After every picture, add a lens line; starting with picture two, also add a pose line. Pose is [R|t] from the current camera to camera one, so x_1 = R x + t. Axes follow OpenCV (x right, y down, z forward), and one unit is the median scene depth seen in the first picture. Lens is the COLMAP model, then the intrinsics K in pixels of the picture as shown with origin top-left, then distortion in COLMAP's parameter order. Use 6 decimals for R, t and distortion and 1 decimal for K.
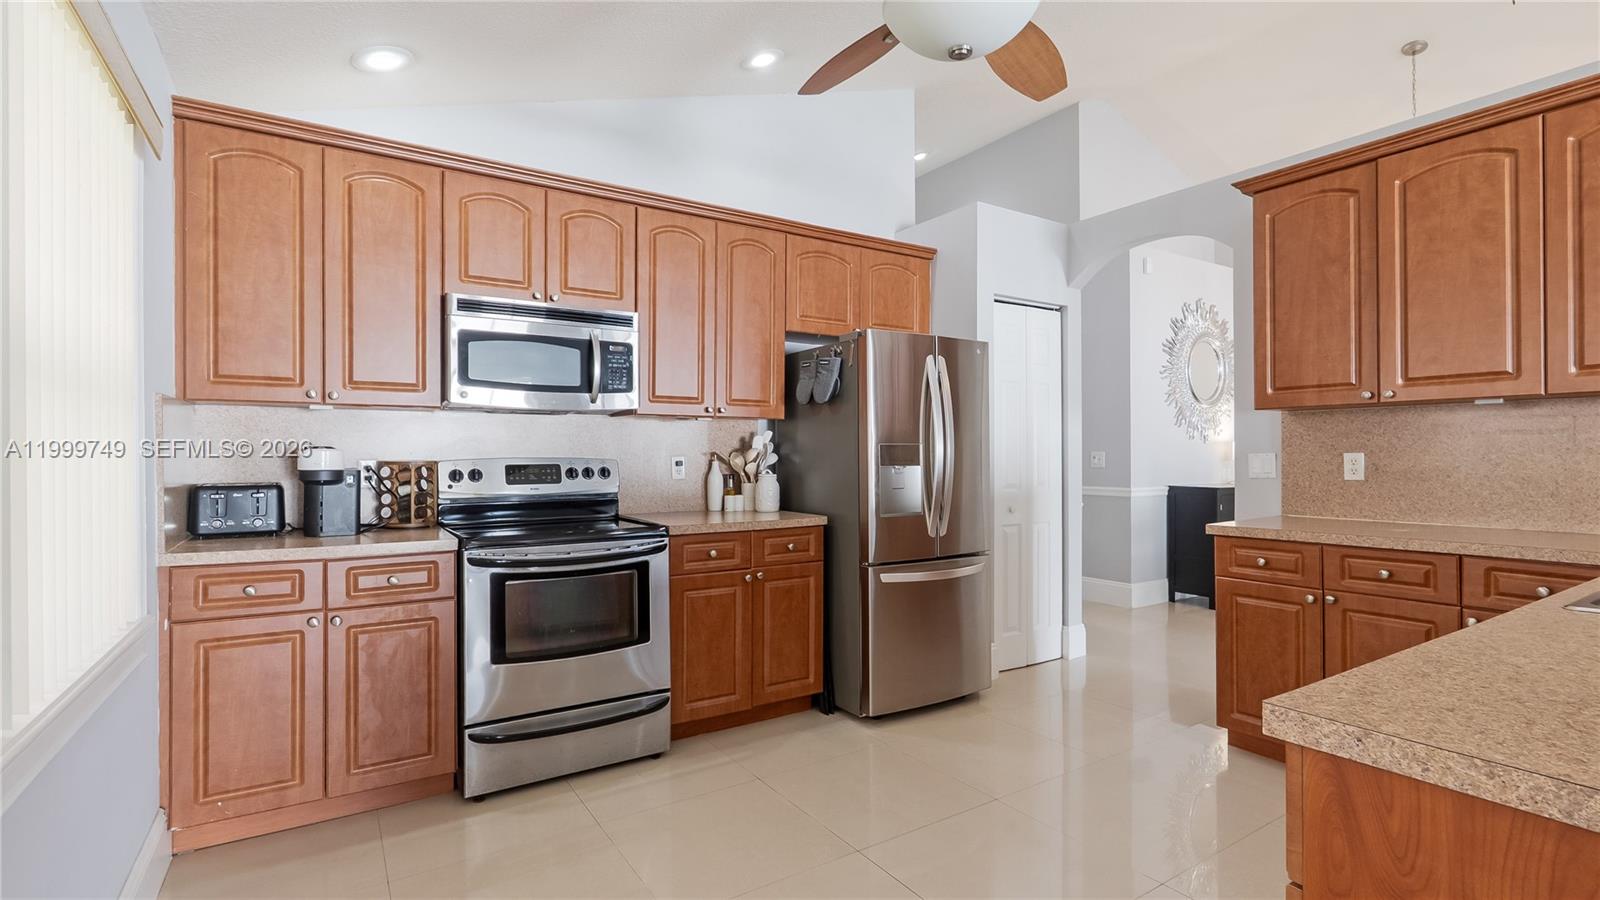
lens RADIAL K [[747.2, 0, 800.7], [0, 747.2, 452.4], [0, 0, 1]] dist [-0.008813, 0.000486]
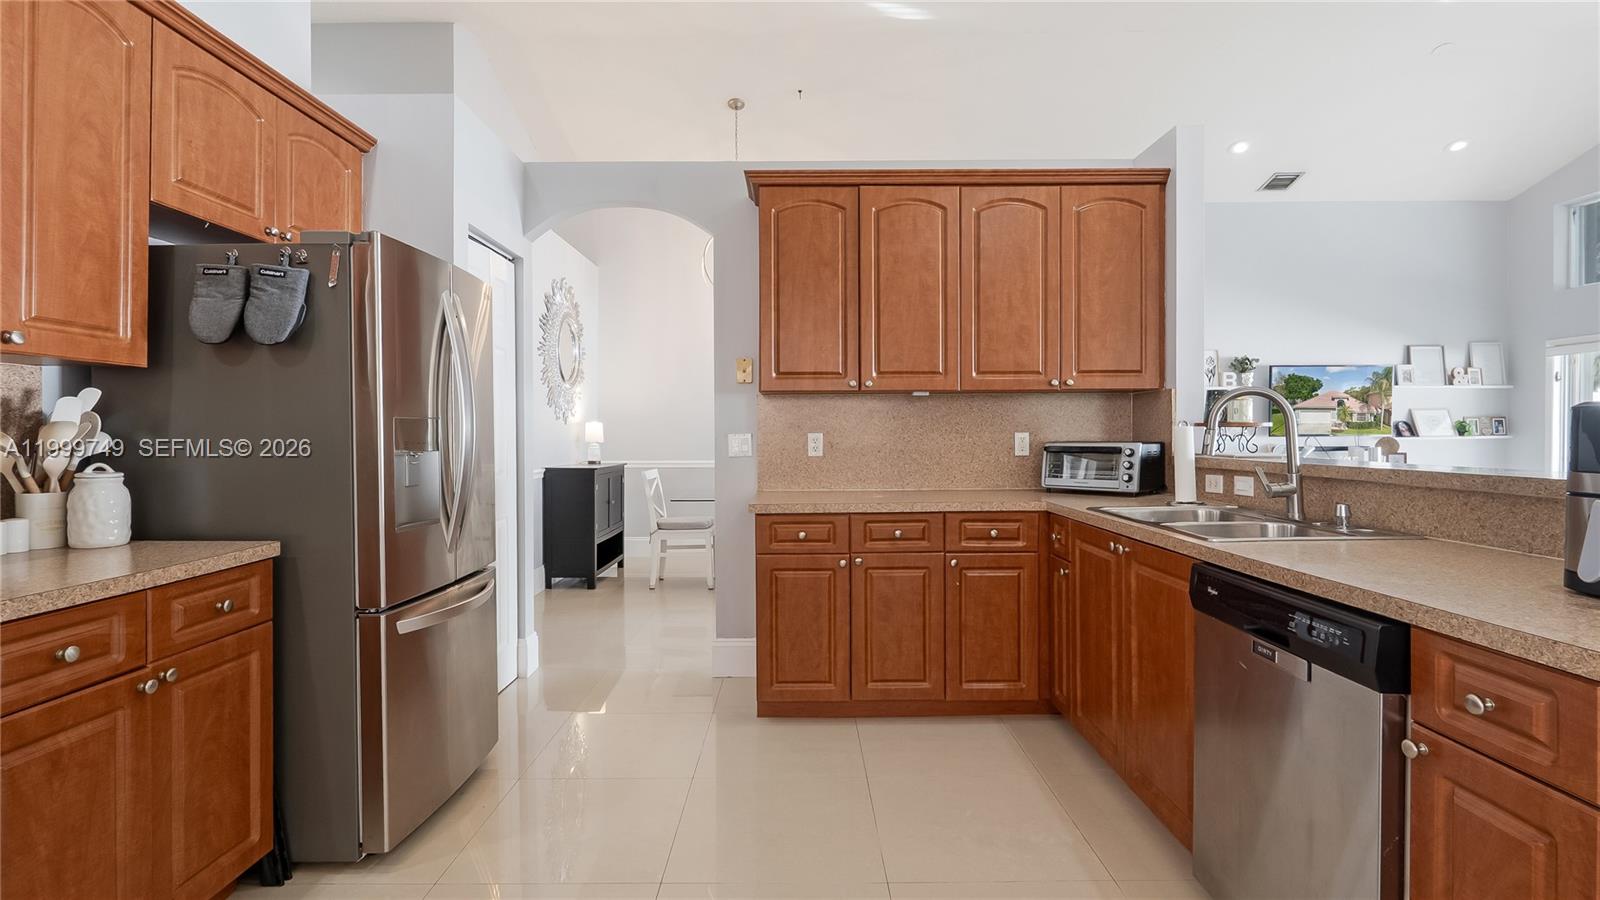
lens RADIAL K [[747.2, 0, 800.3], [0, 747.2, 437.5], [0, 0, 1]] dist [-0.008813, 0.000486]
pose [[0.539630, -0.003153, 0.841896, -0.241462], [-0.000980, 0.999990, 0.004373, 0.002718], [-0.841902, -0.003185, 0.539622, 0.370999]]
